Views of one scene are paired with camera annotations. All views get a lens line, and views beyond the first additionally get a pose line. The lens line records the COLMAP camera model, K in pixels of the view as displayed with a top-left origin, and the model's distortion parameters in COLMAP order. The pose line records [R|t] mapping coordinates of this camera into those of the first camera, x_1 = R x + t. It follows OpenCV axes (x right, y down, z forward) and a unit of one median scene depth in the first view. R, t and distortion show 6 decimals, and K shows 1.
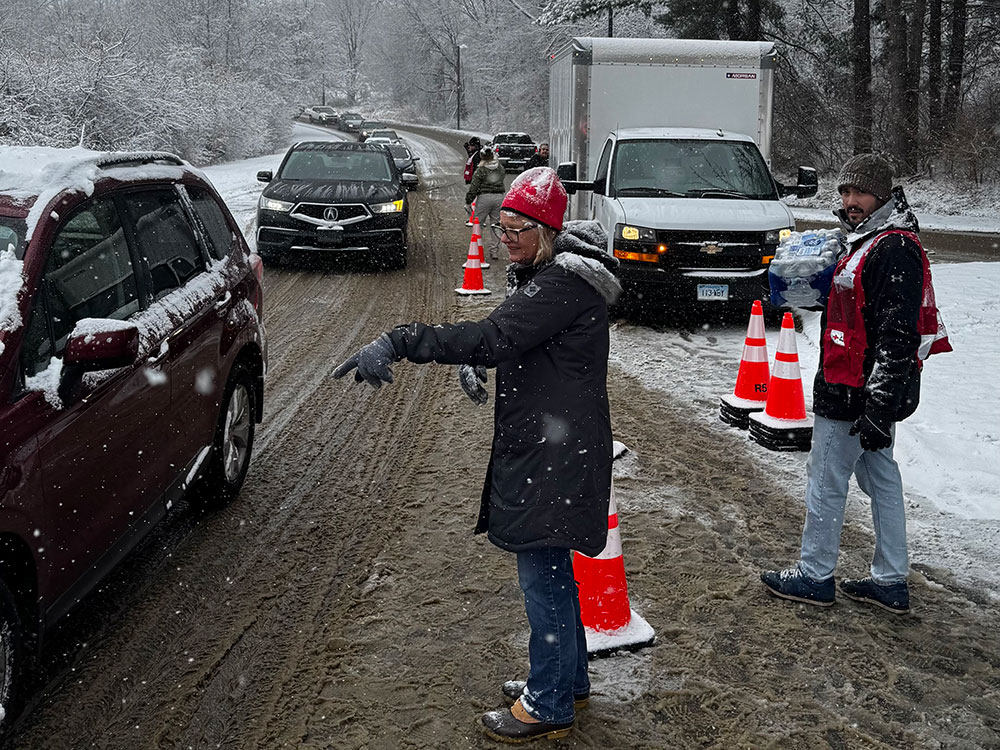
lens RADIAL K [[3209.7, 0, 500.0], [0, 3209.7, 375.0], [0, 0, 1]] dist [0.375033, -17.066872]
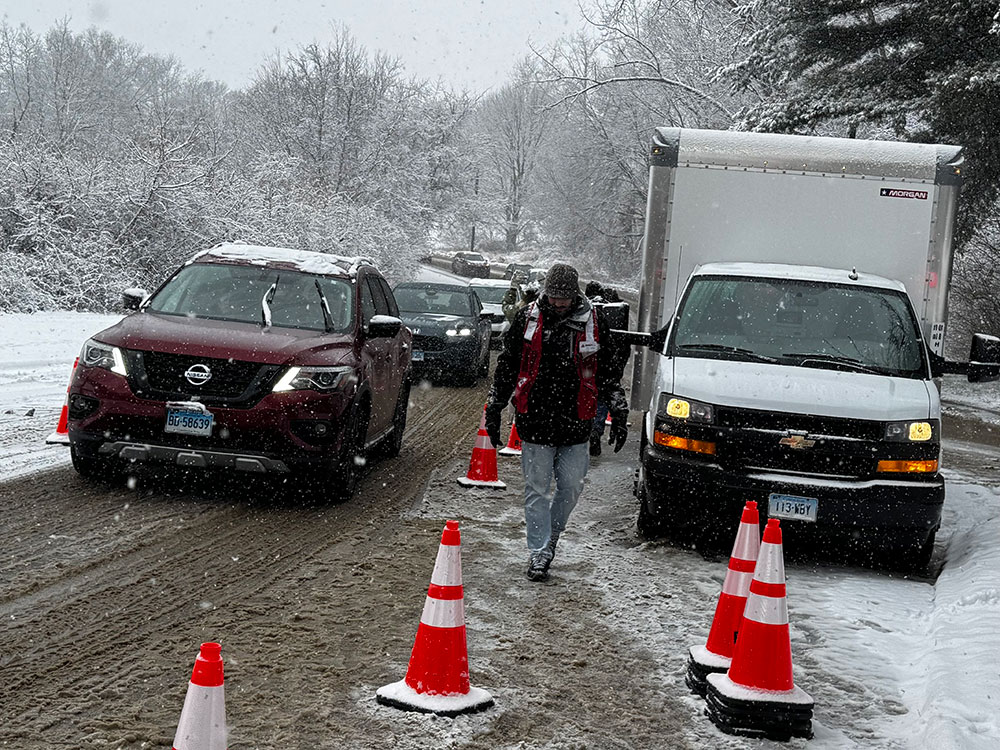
lens RADIAL K [[3209.7, 0, 500.0], [0, 3209.7, 375.0], [0, 0, 1]] dist [0.375033, -17.066872]
pose [[0.846621, 0.044650, -0.530320, 0.360930], [-0.126292, 0.984866, -0.118697, 0.032874], [0.516994, 0.167467, 0.839448, 0.414468]]
